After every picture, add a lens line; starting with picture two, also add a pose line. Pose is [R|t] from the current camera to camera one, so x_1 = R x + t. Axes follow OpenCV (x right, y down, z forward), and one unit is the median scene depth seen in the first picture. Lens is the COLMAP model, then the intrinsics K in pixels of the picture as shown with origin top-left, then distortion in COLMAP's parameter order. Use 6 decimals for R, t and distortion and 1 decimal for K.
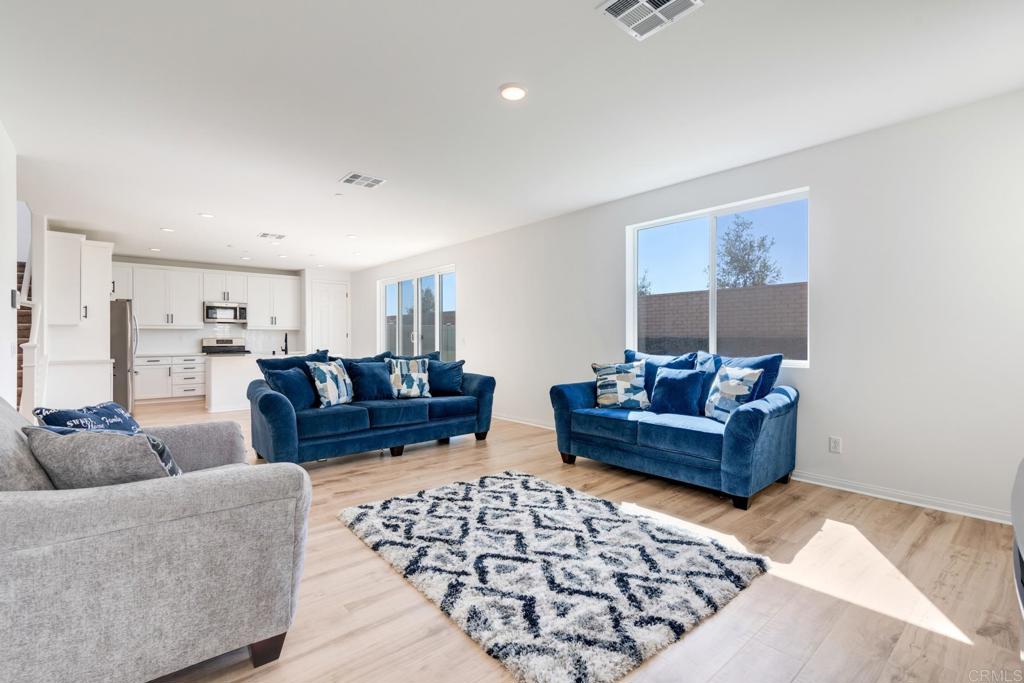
lens RADIAL K [[467.8, 0, 518.6], [0, 467.8, 334.6], [0, 0, 1]] dist [0.011188, -0.000070]
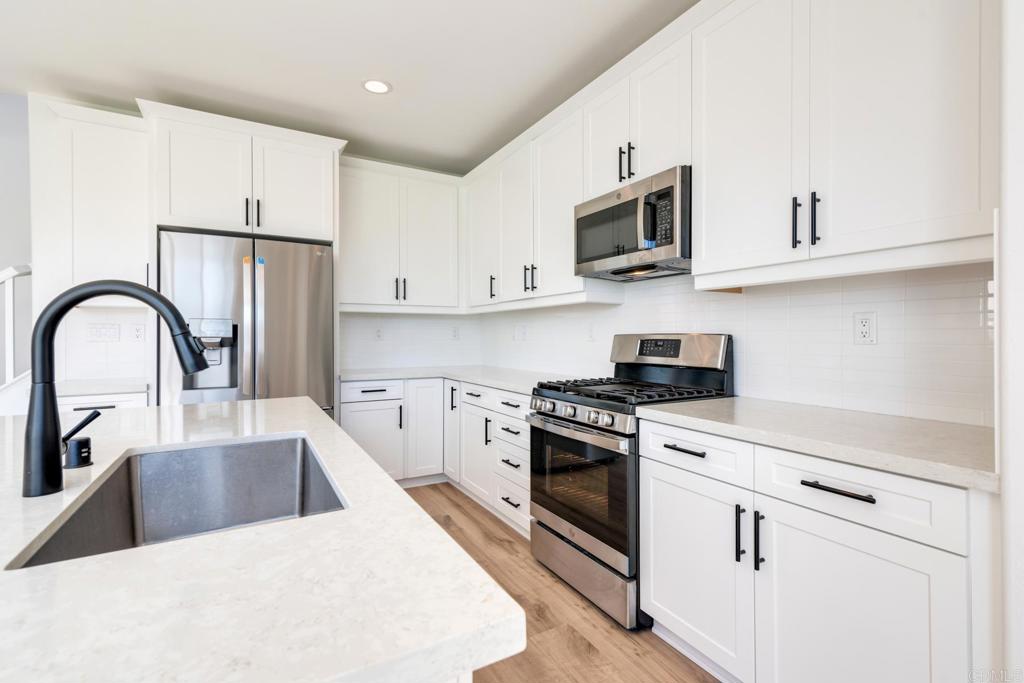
lens RADIAL K [[467.8, 0, 518.6], [0, 467.8, 334.6], [0, 0, 1]] dist [0.011188, -0.000070]
pose [[-0.206409, 0.000442, -0.978466, -0.369234], [0.007189, 0.999974, -0.001065, 0.007720], [0.978439, -0.007254, -0.206407, 0.984448]]
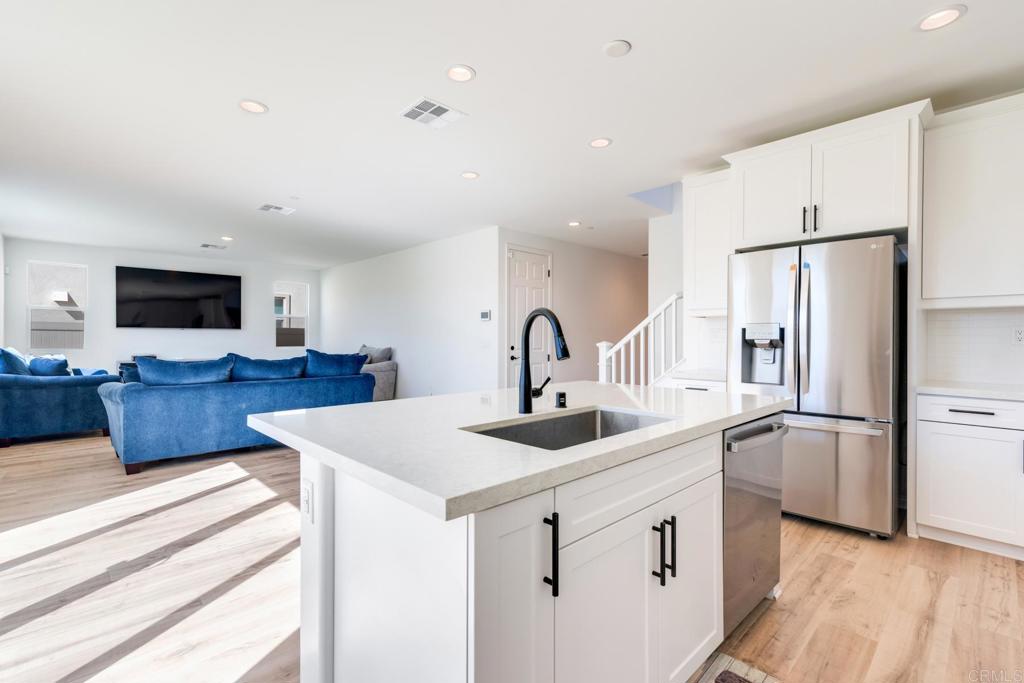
lens RADIAL K [[462.2, 0, 525.6], [0, 462.2, 342.4], [0, 0, 1]] dist [0.001558, 0.000073]
pose [[-0.999103, -0.001437, -0.042312, -0.428666], [-0.001614, 0.999990, 0.004158, 0.008733], [0.042306, 0.004223, -0.999096, 1.056259]]
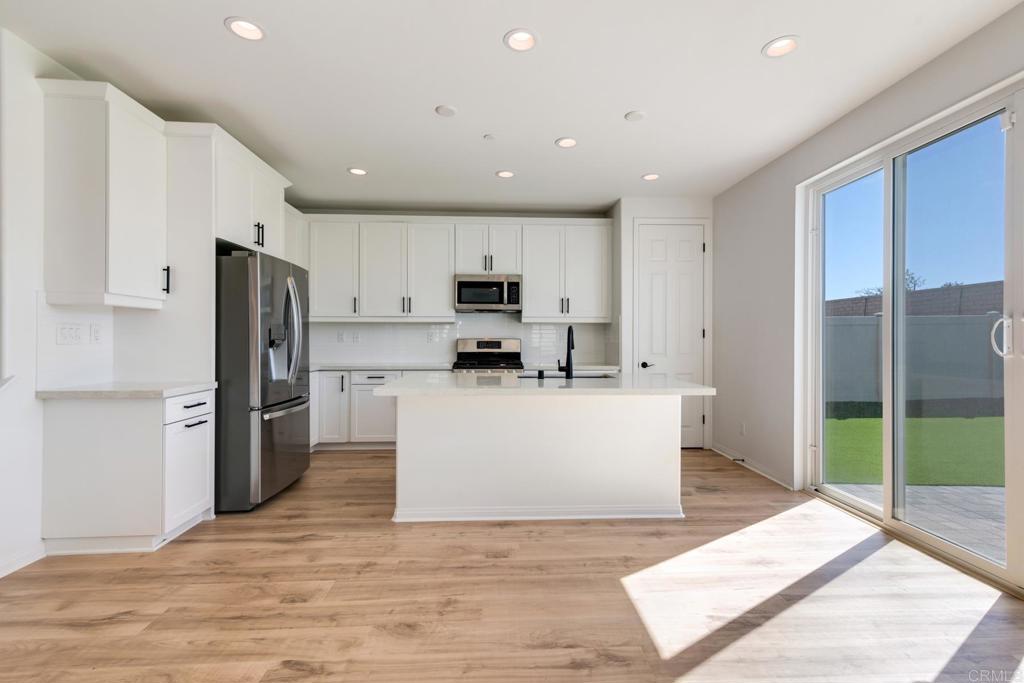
lens RADIAL K [[467.8, 0, 518.6], [0, 467.8, 334.6], [0, 0, 1]] dist [0.011188, -0.000070]
pose [[0.782015, -0.002279, -0.623256, -0.247710], [-0.000700, 0.999989, -0.004534, 0.005359], [0.623260, 0.003982, 0.782005, 0.584268]]
